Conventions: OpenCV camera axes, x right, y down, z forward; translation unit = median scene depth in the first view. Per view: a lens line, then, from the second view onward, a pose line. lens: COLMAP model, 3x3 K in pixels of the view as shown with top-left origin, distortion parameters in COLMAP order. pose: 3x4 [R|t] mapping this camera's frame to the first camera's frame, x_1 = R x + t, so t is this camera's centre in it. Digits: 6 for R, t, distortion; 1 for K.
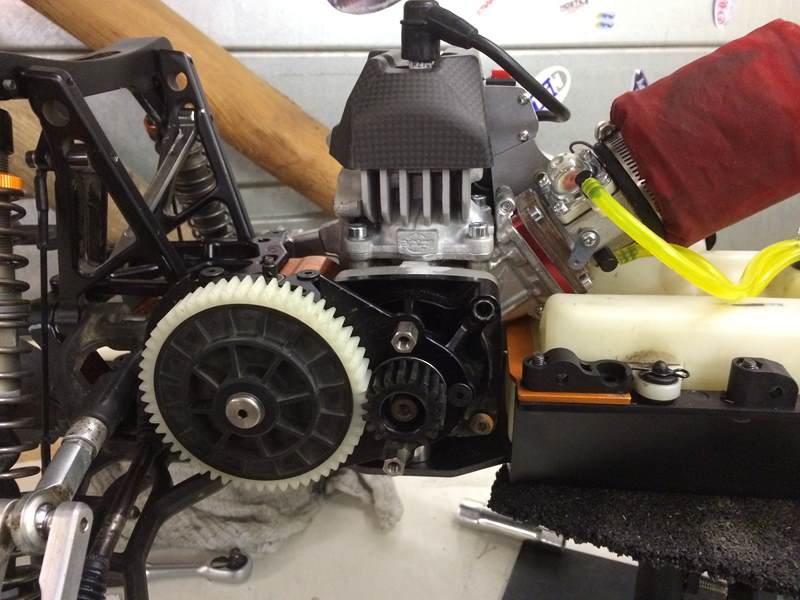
lens RADIAL K [[705.3, 0, 395.0], [0, 705.3, 302.3], [0, 0, 1]] dist [0.063146, -0.091241]
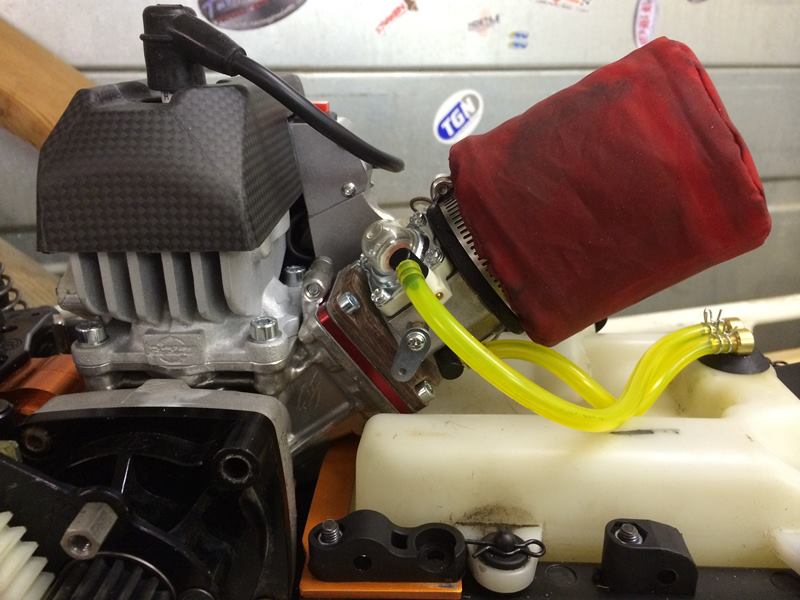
lens RADIAL K [[705.3, 0, 401.4], [0, 705.3, 299.1], [0, 0, 1]] dist [0.063146, -0.091241]
pose [[0.997577, -0.017178, 0.067422, 0.207705], [0.018971, 0.999481, -0.026039, -0.110919], [-0.066940, 0.027255, 0.997385, 0.284621]]
